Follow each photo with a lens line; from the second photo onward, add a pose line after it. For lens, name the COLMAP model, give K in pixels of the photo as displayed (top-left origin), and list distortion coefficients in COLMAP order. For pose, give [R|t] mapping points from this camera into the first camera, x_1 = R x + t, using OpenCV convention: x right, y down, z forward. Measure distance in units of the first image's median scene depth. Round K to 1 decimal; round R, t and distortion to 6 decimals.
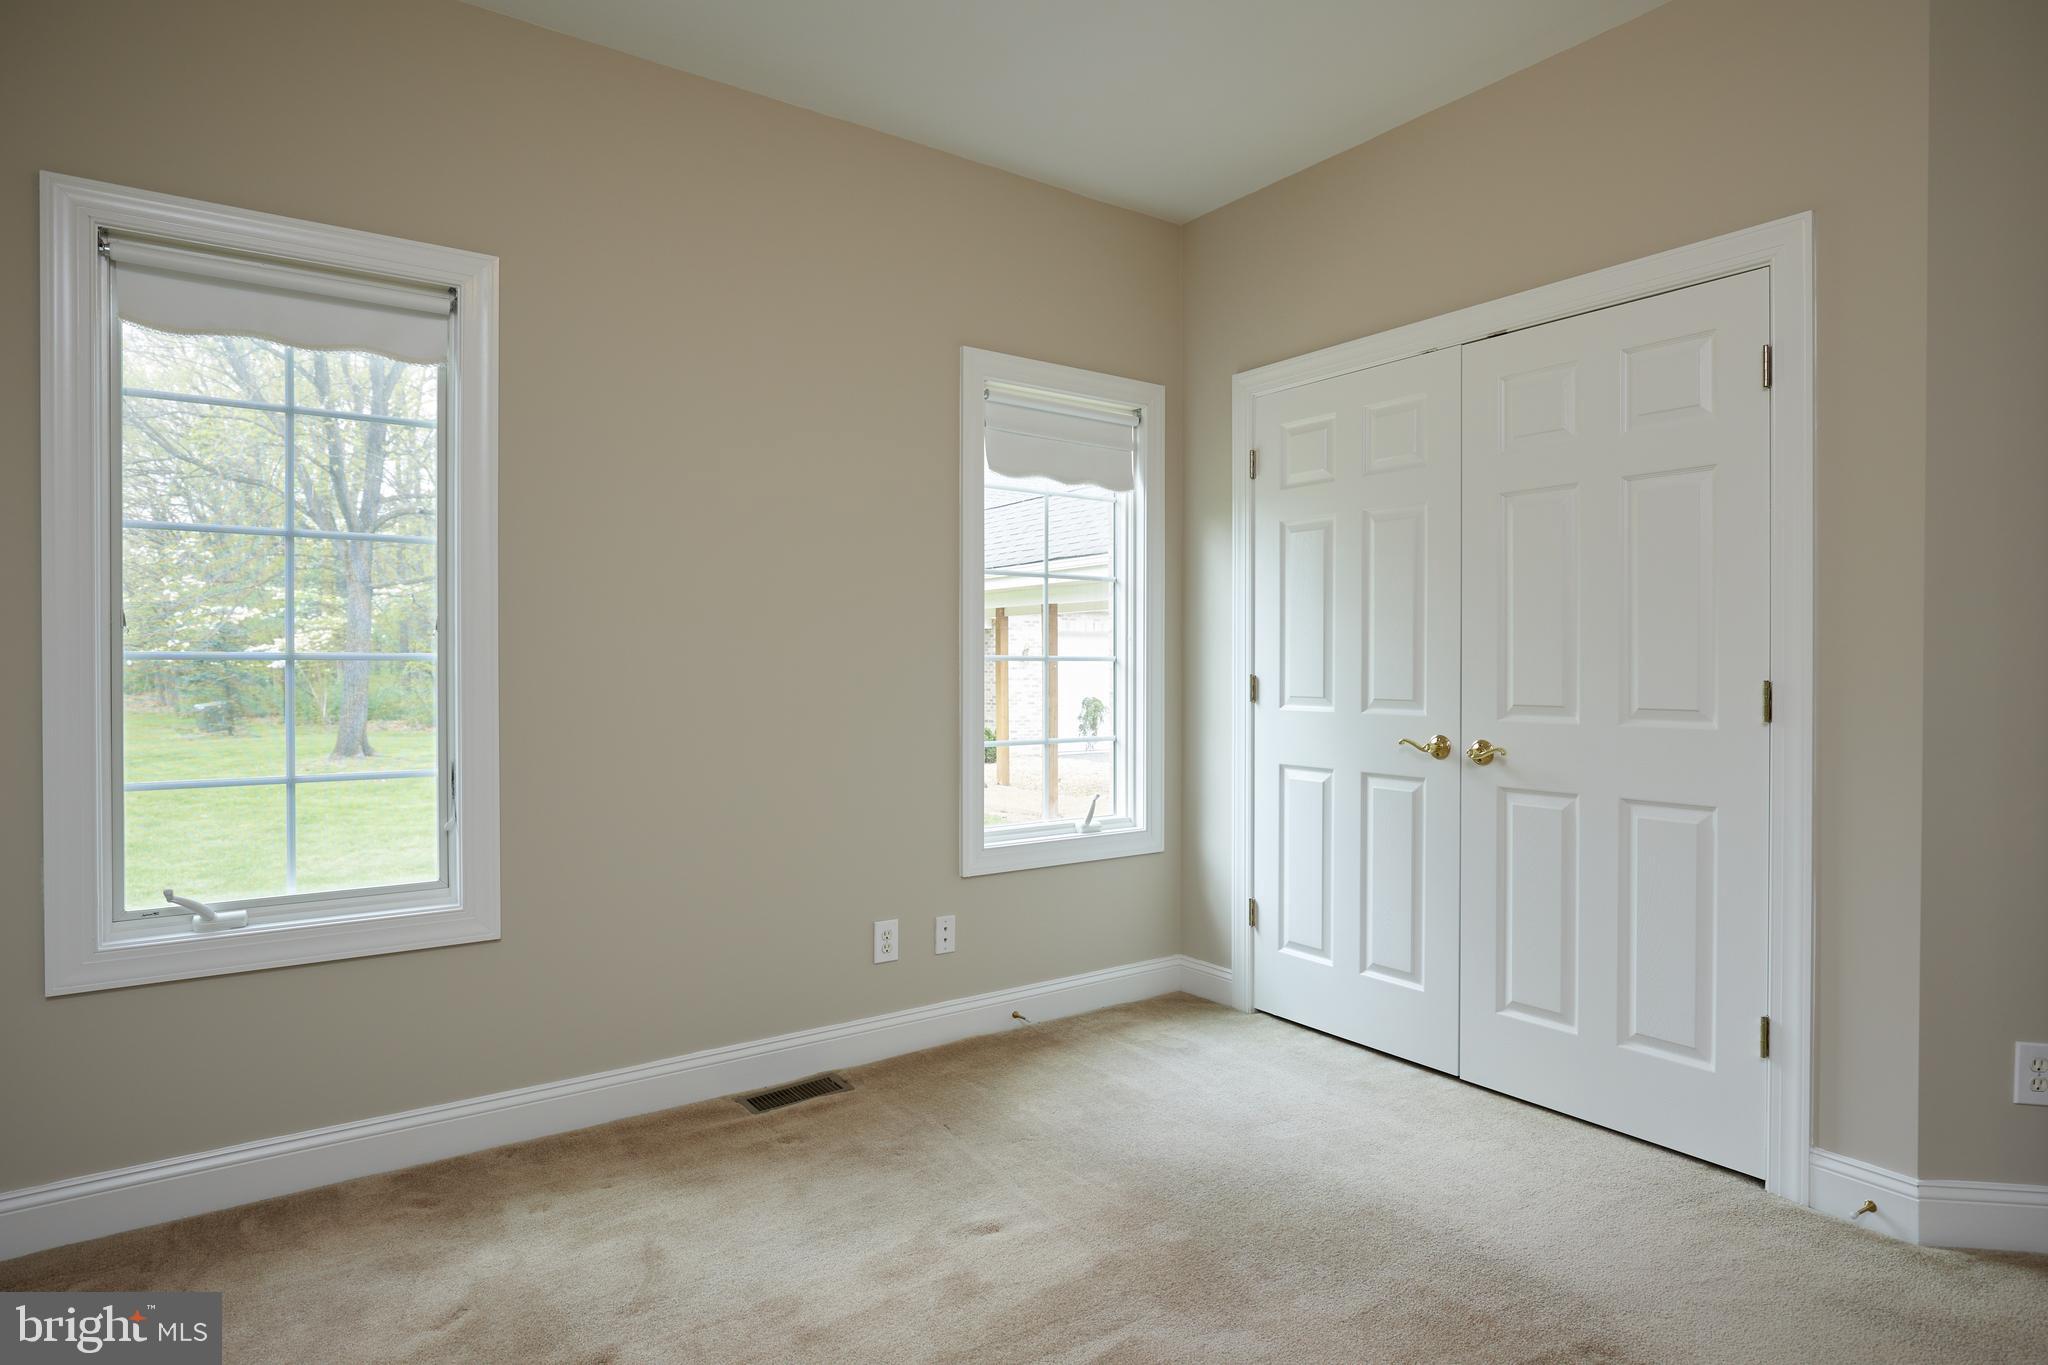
lens RADIAL K [[1112.8, 0, 1002.4], [0, 1112.8, 673.8], [0, 0, 1]] dist [0.000710, 0.000764]
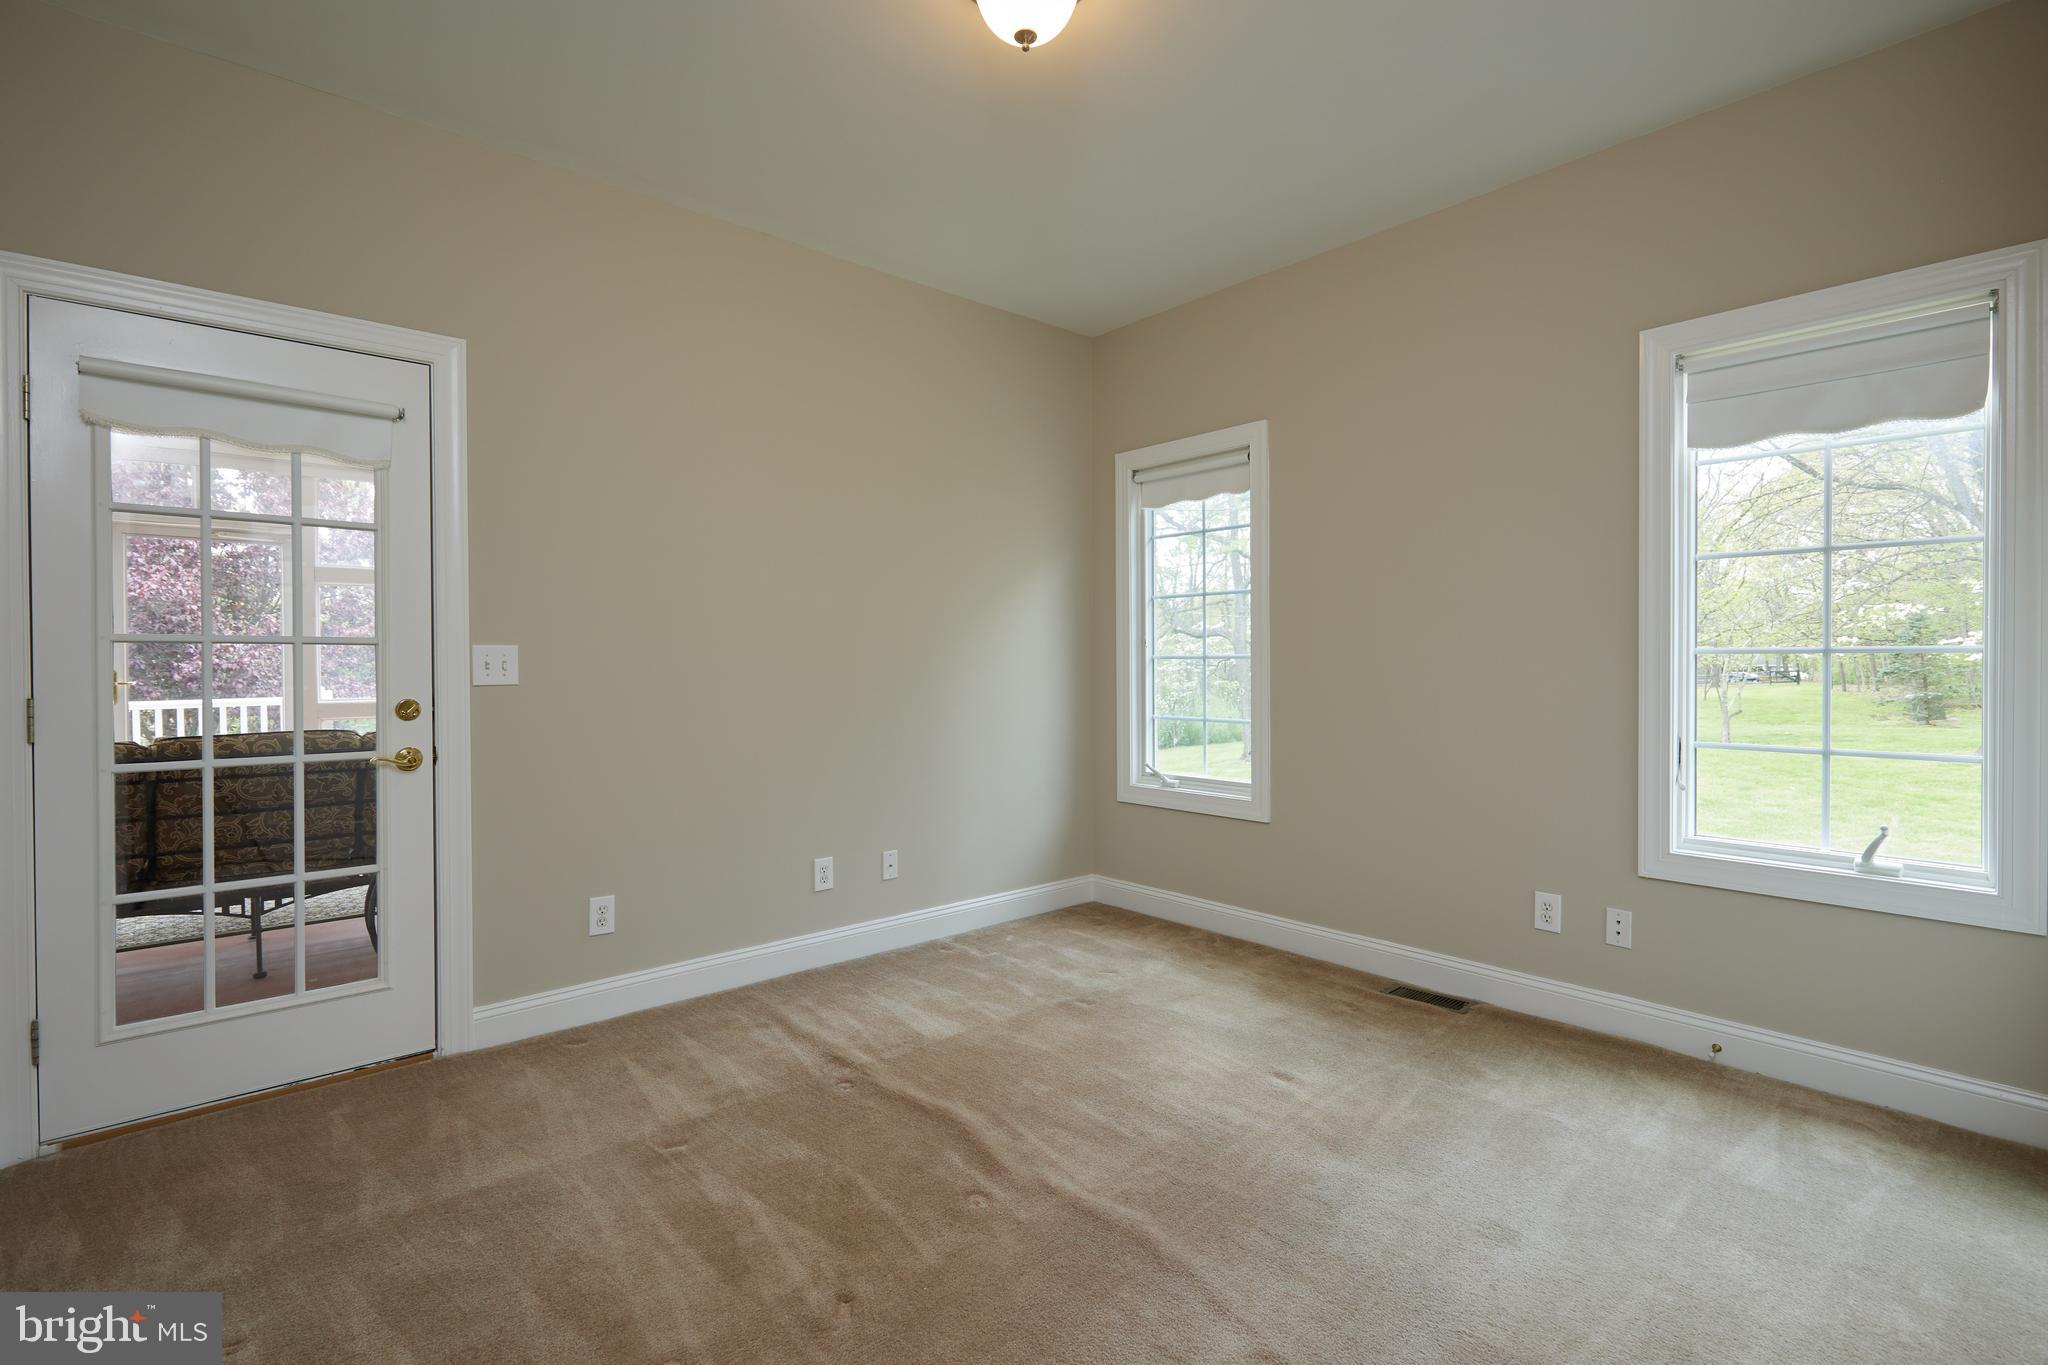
lens RADIAL K [[926.0, 0, 1038.0], [0, 926.0, 671.8], [0, 0, 1]] dist [-0.003846, -0.000992]
pose [[0.125877, 0.009997, -0.991995, 0.703316], [-0.002828, 0.999949, 0.009718, -0.002940], [0.992042, 0.001582, 0.125899, 0.375099]]
